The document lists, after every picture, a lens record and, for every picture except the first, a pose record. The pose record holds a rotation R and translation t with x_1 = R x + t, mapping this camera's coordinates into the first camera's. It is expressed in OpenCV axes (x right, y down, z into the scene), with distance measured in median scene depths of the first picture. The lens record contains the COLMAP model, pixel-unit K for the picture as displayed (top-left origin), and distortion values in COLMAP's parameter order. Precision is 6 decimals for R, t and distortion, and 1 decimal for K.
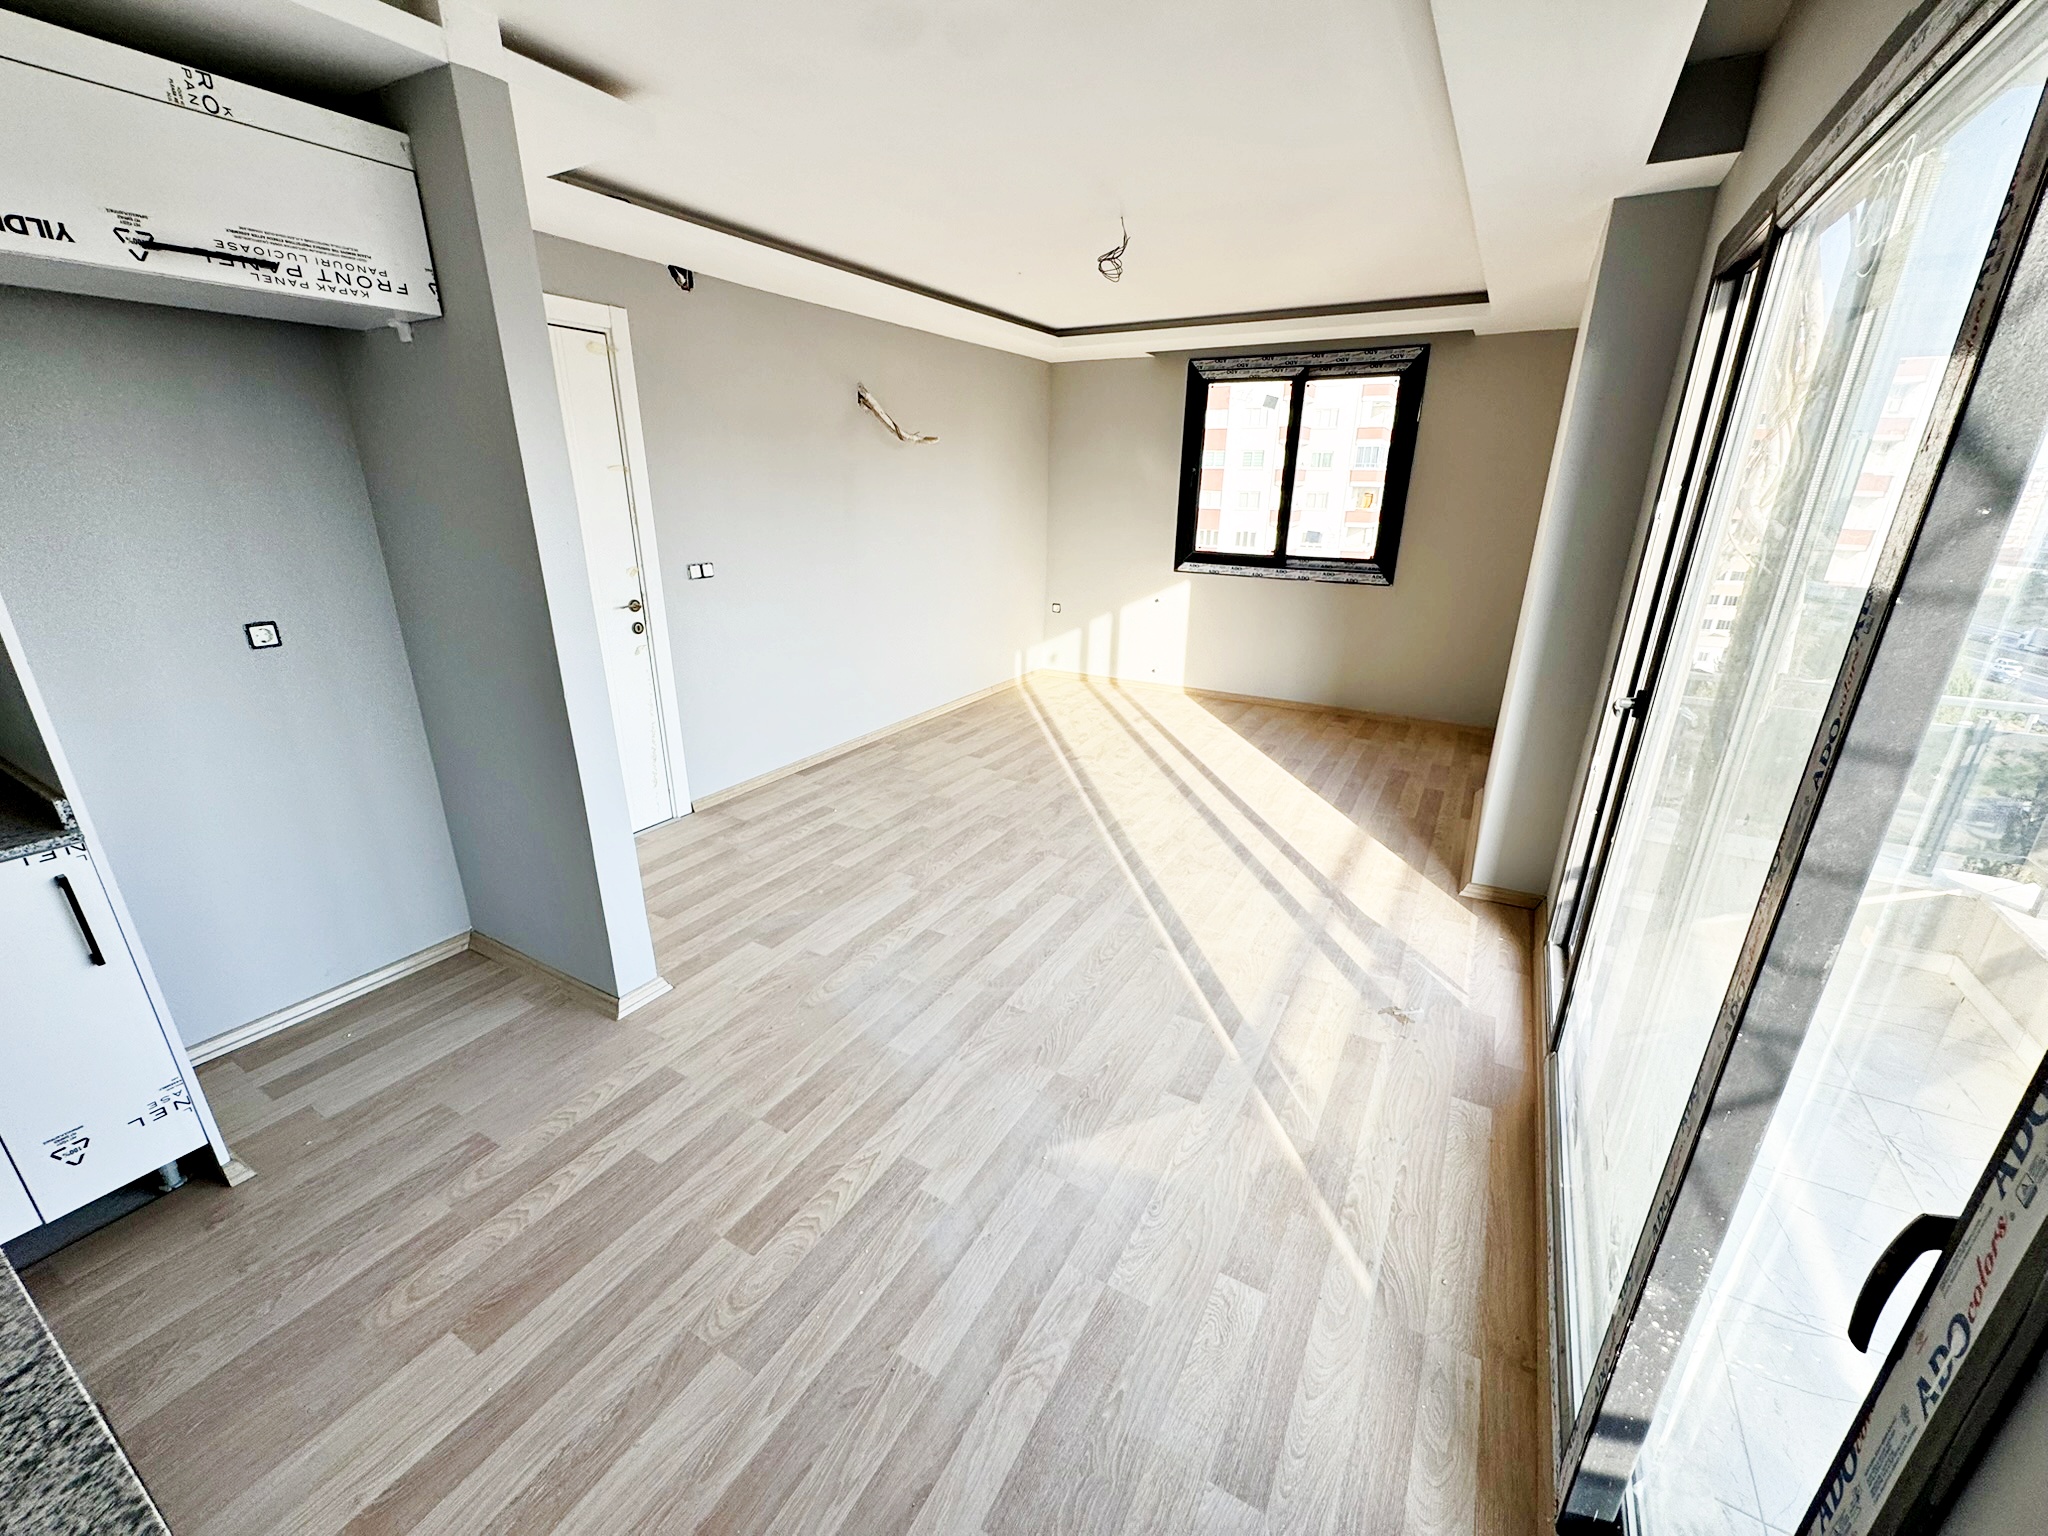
lens RADIAL K [[819.5, 0, 1022.2], [0, 819.5, 767.8], [0, 0, 1]] dist [-0.002938, 0.000307]
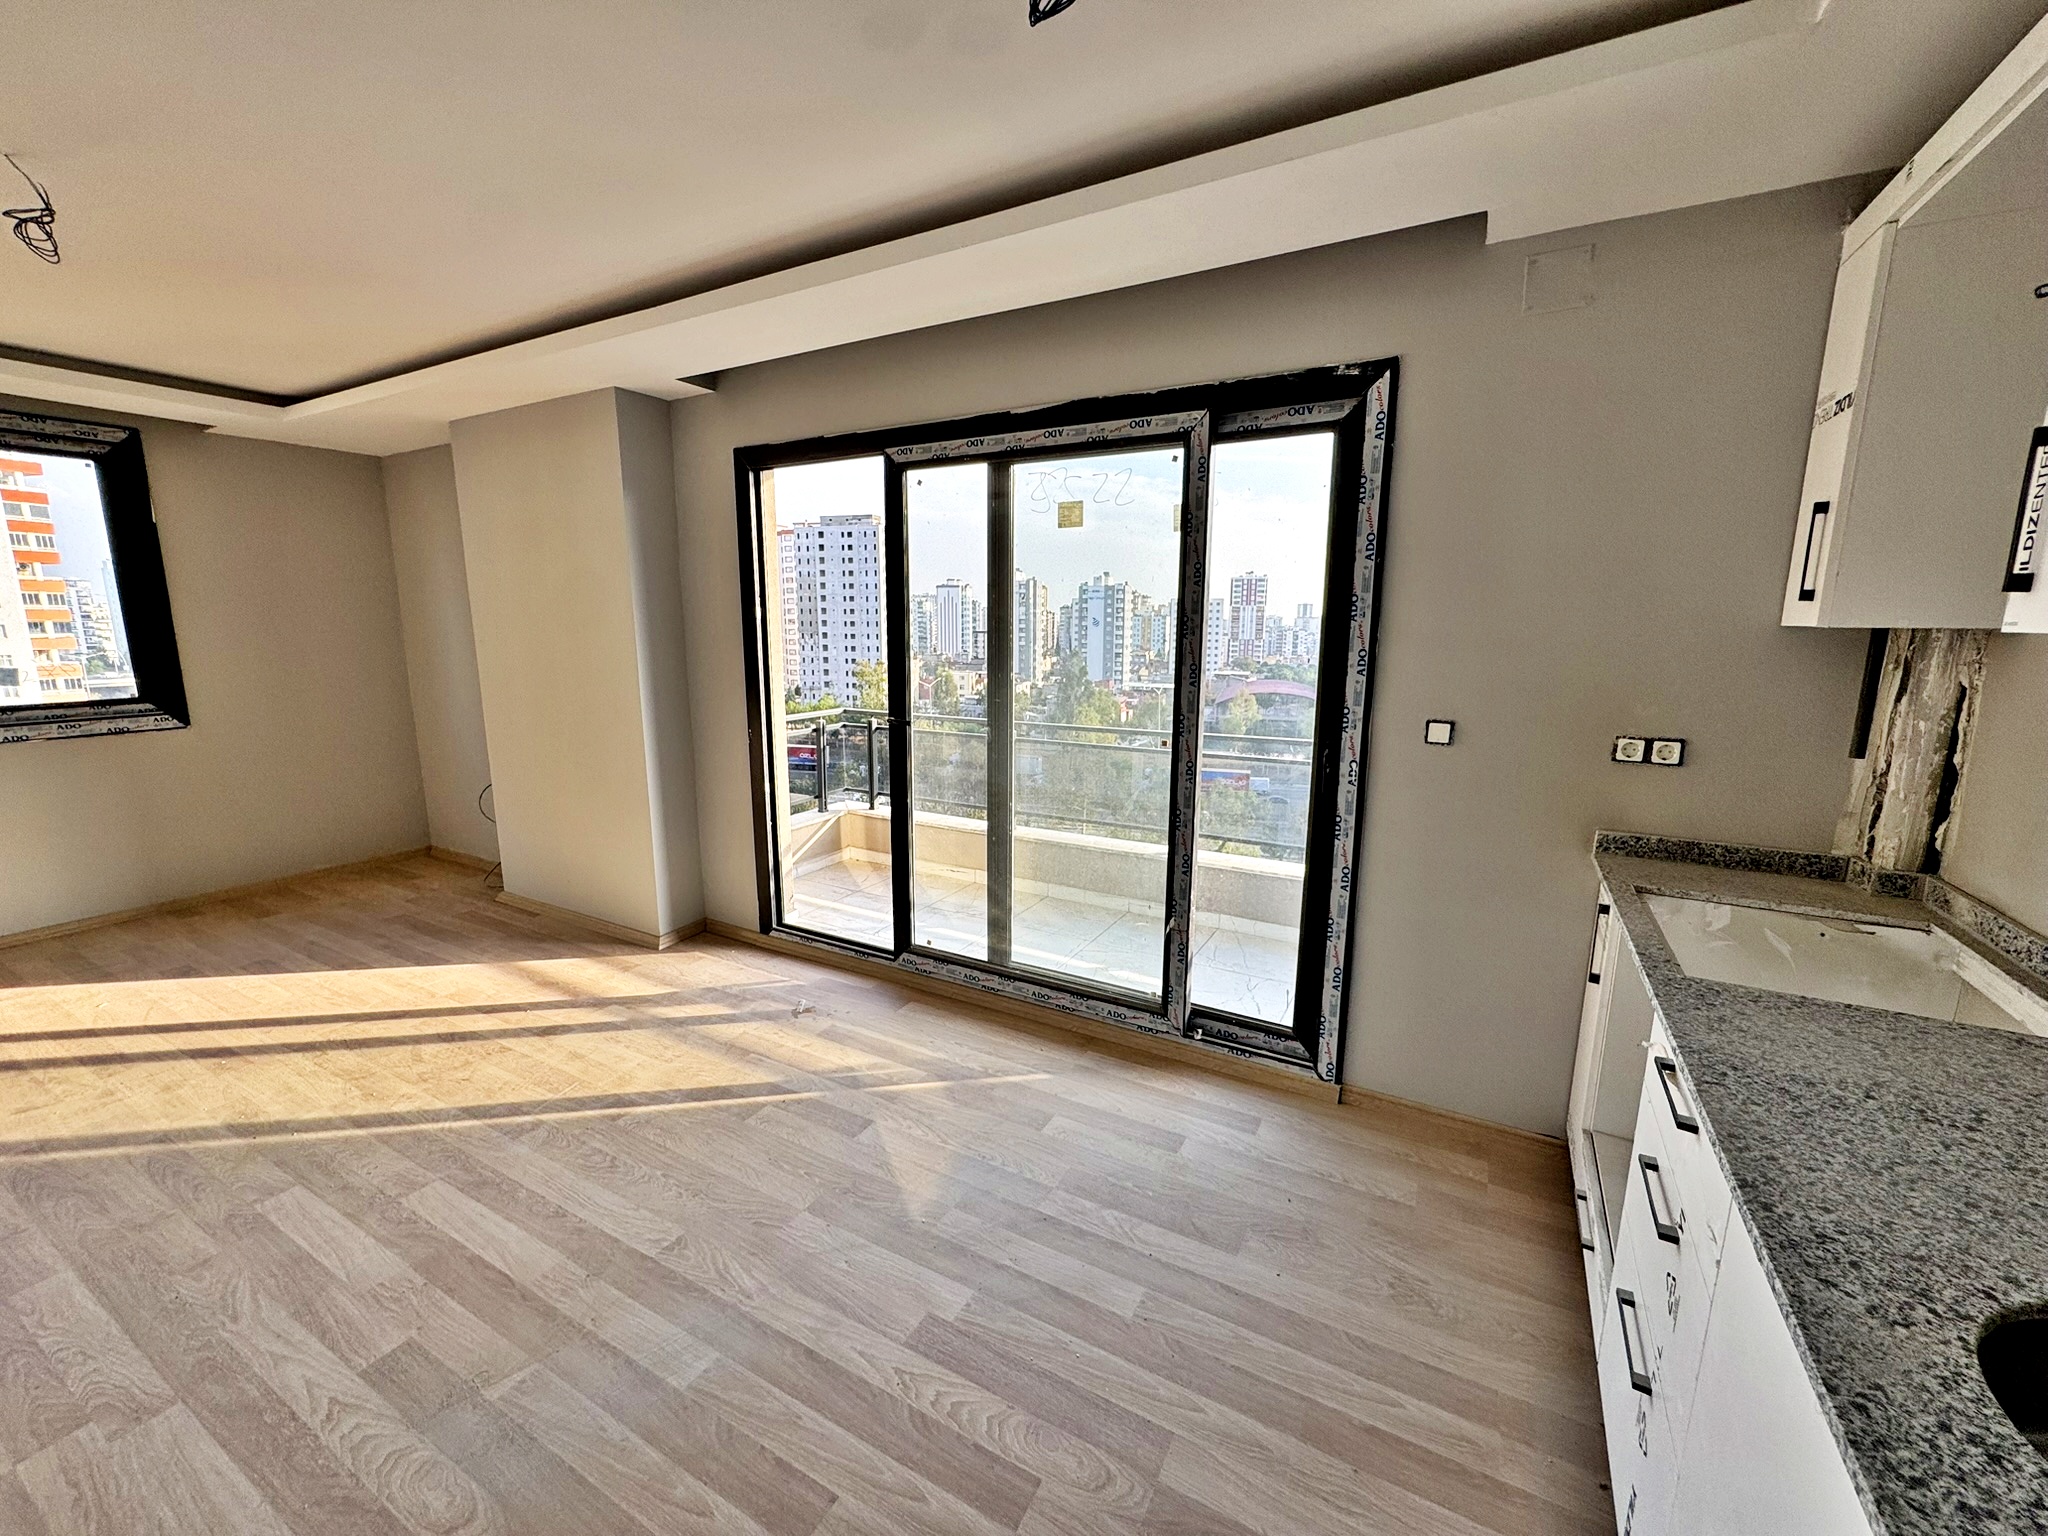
lens RADIAL K [[819.5, 0, 1022.2], [0, 819.5, 767.8], [0, 0, 1]] dist [-0.002938, 0.000307]
pose [[-0.013462, -0.187107, 0.982247, -0.721651], [0.328096, 0.927122, 0.181103, -0.158839], [-0.944549, 0.324709, 0.048908, 0.539338]]
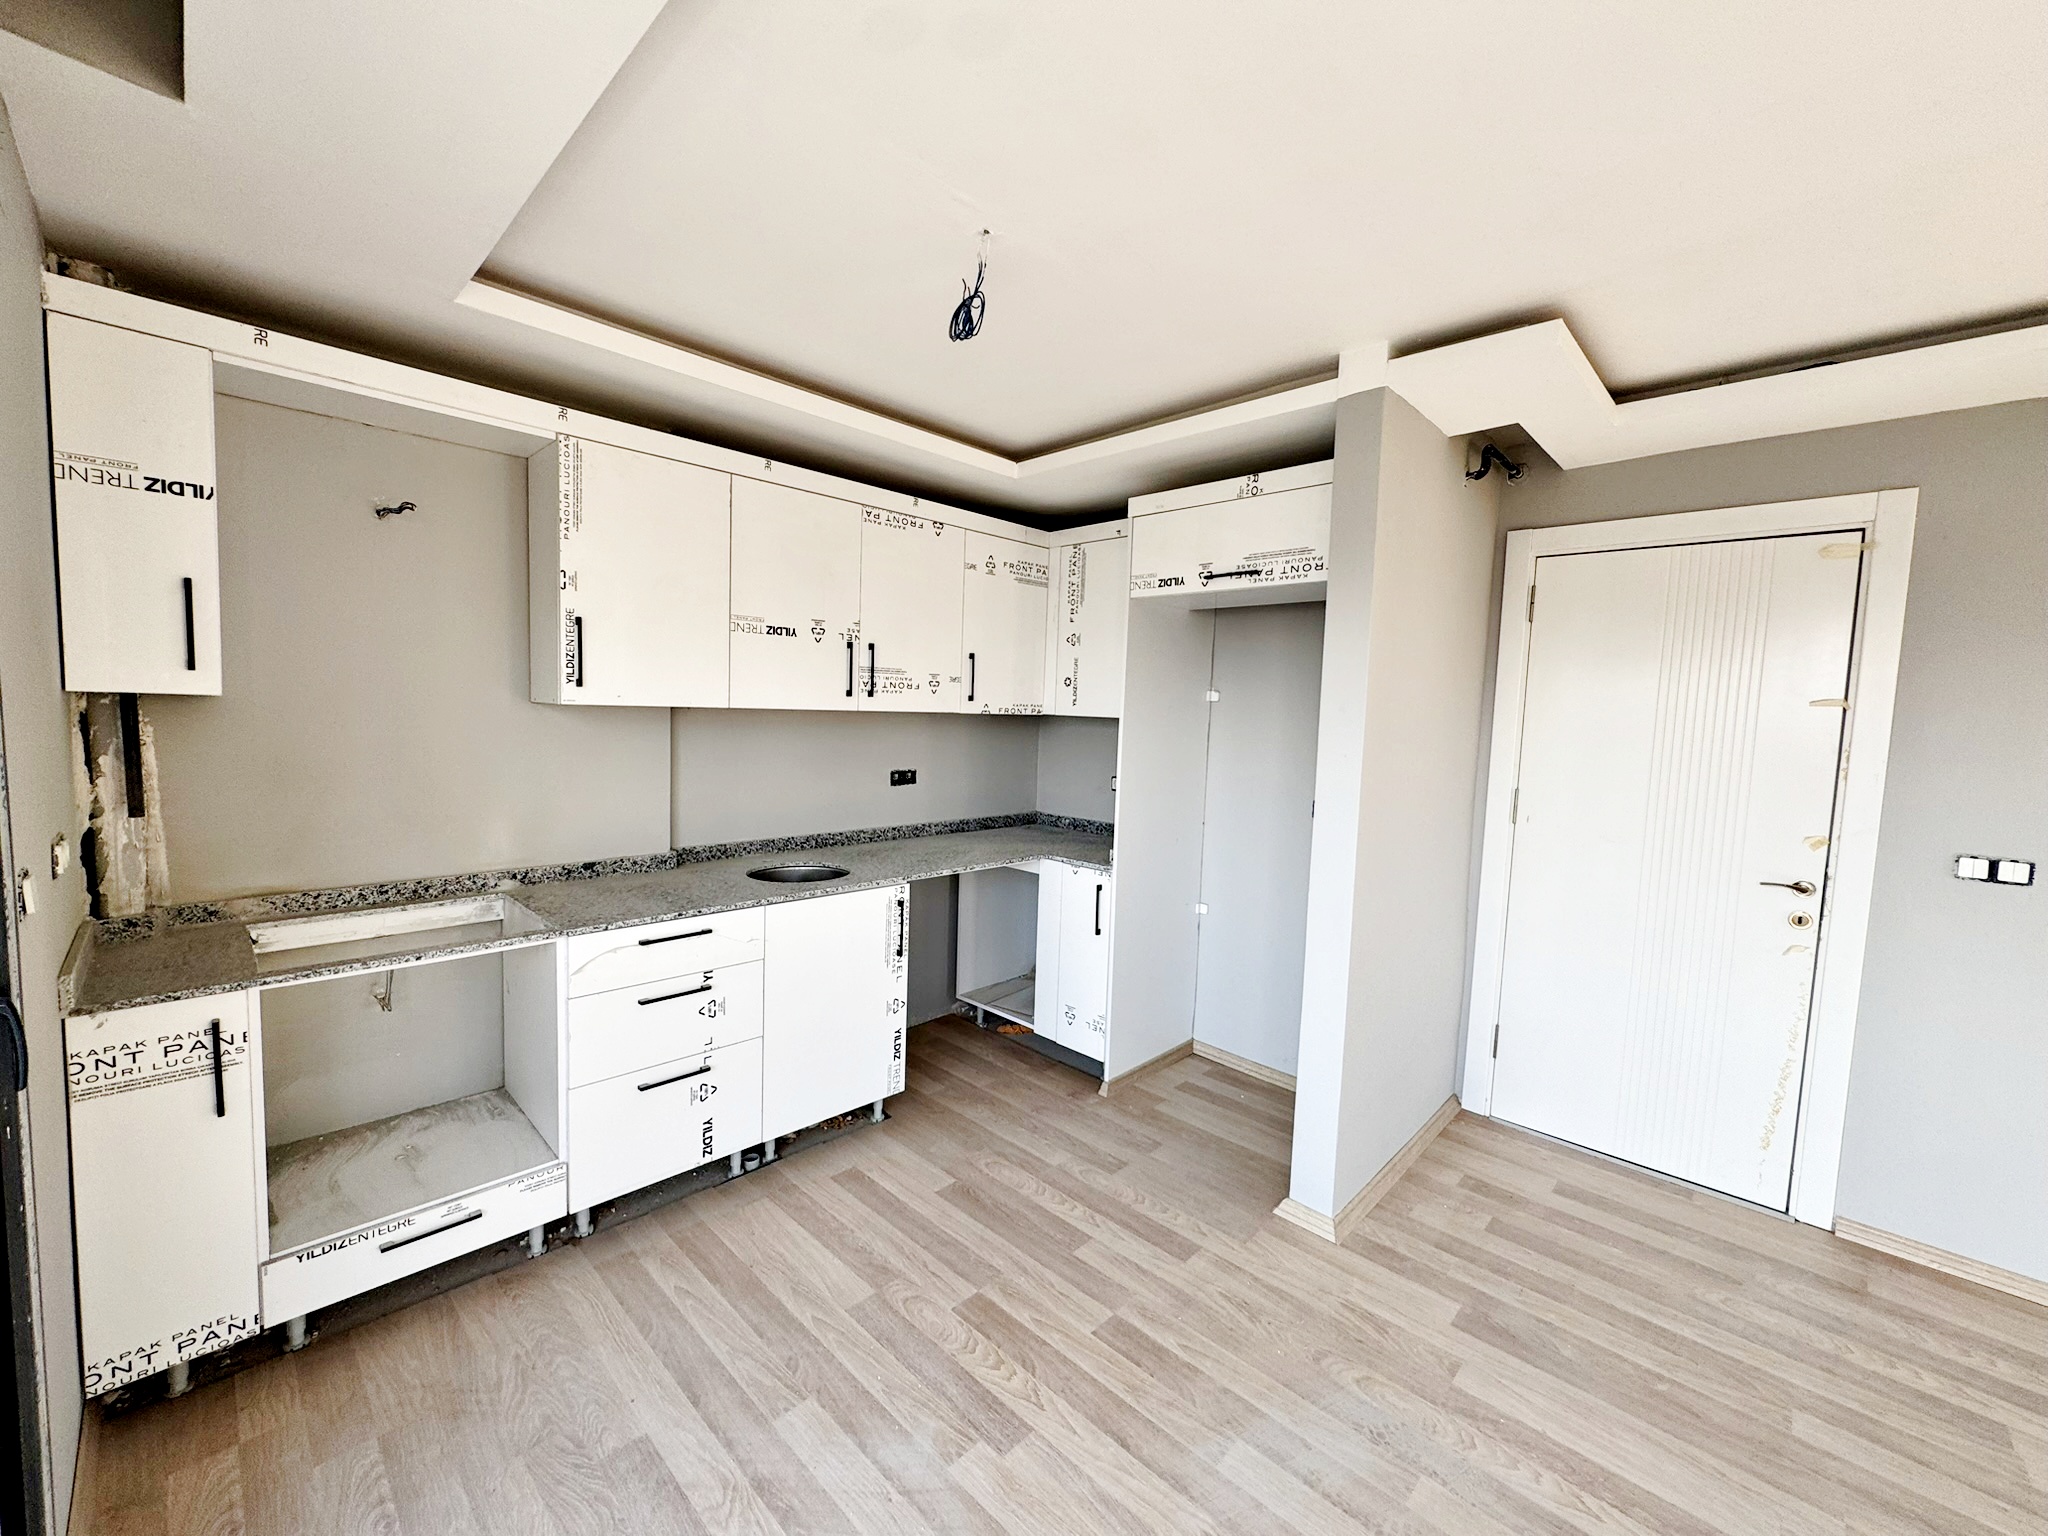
lens RADIAL K [[819.5, 0, 1022.2], [0, 819.5, 767.8], [0, 0, 1]] dist [-0.002938, 0.000307]
pose [[-0.244506, 0.054453, -0.968117, 0.533271], [-0.354830, 0.924146, 0.141595, -0.232231], [0.902393, 0.378138, -0.206638, 0.752047]]
